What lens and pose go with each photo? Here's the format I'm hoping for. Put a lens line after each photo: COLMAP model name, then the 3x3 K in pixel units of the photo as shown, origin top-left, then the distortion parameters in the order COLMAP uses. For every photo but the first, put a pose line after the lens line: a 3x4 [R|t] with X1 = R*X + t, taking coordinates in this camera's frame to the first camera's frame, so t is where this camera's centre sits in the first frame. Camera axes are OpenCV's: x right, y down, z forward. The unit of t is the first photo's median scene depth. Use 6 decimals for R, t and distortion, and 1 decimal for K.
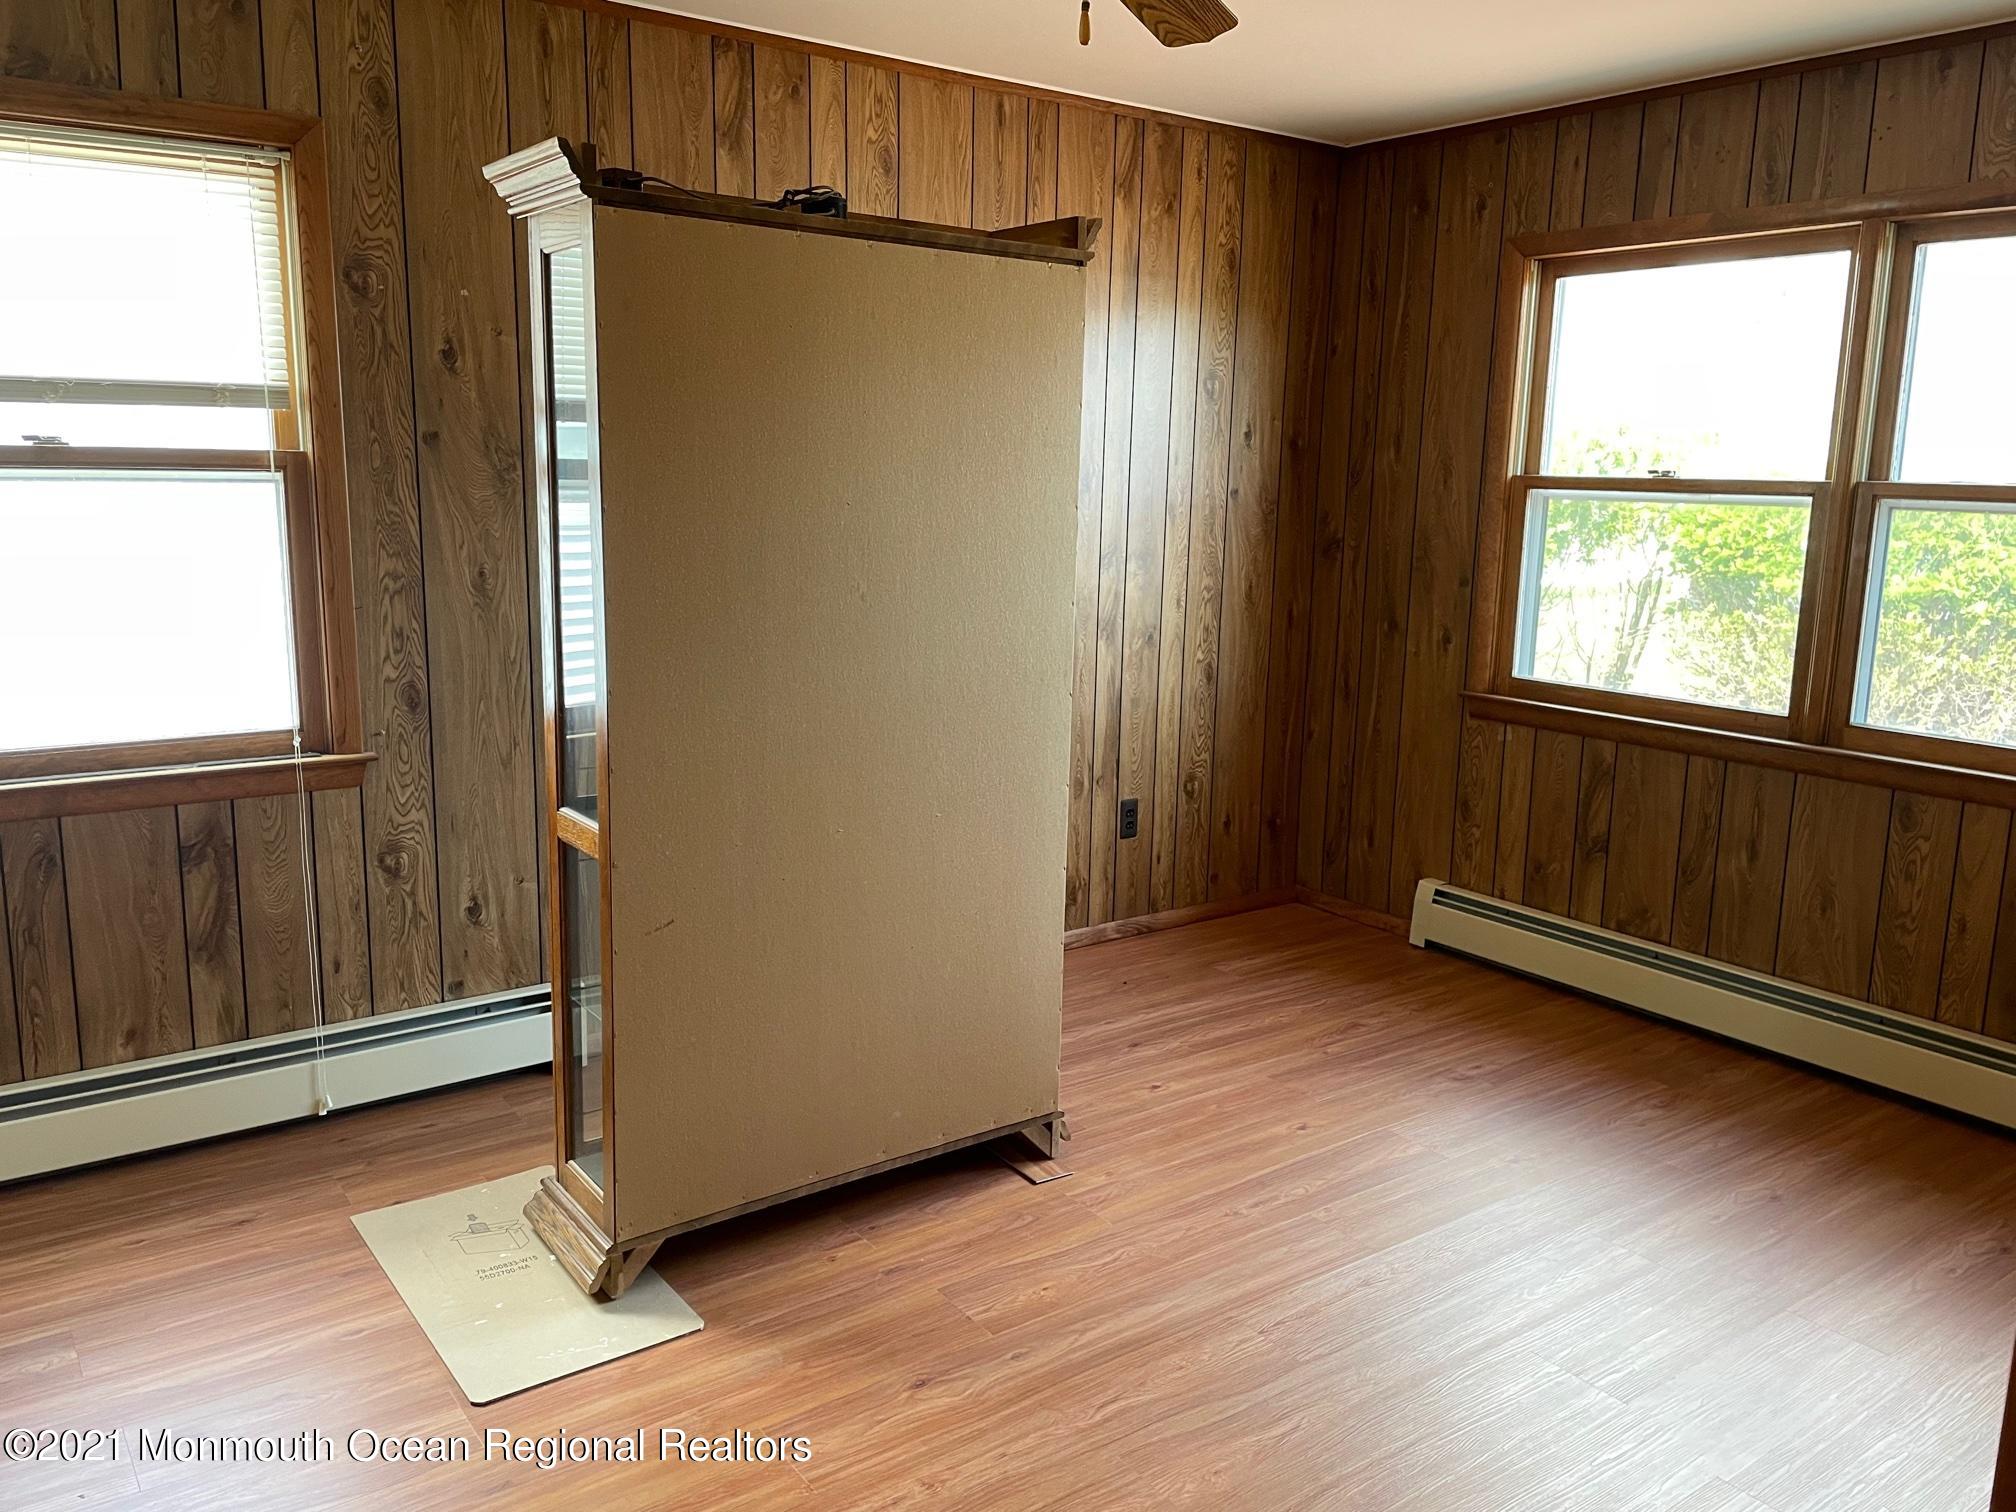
lens RADIAL K [[1586.1, 0, 1005.6], [0, 1586.1, 759.1], [0, 0, 1]] dist [0.082994, -0.000546]
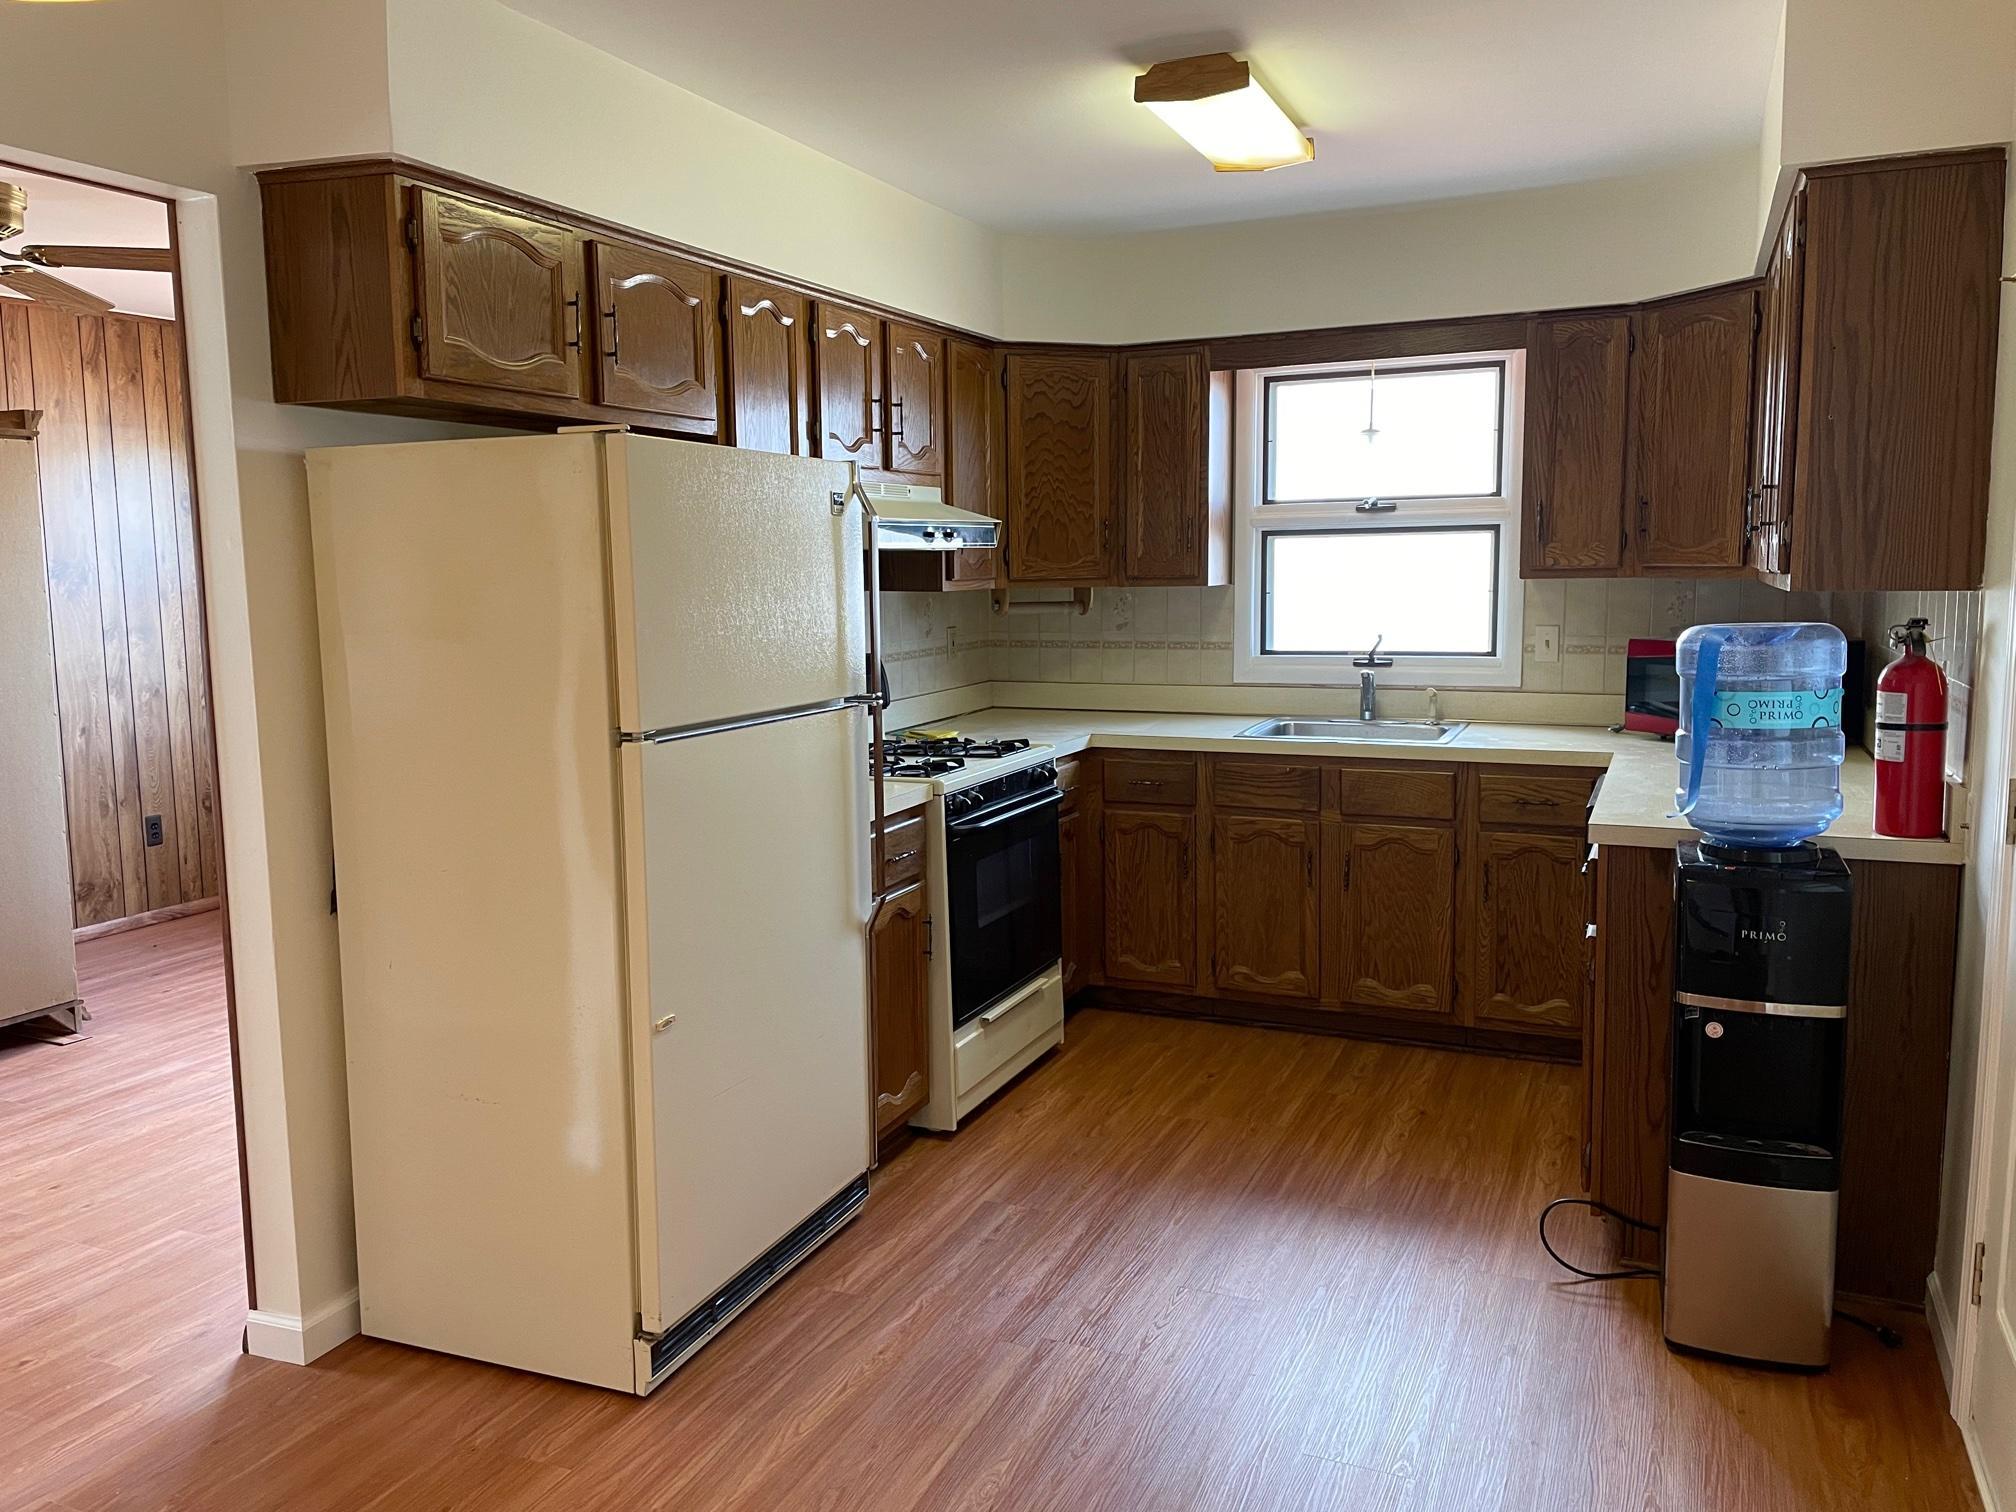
lens RADIAL K [[1523.2, 0, 1008.4], [0, 1523.2, 743.6], [0, 0, 1]] dist [0.116294, -0.154390]
pose [[0.862707, -0.089838, 0.497660, 0.054048], [0.119770, 0.992393, -0.028477, 0.088012], [-0.491316, 0.084172, 0.866905, -0.464876]]
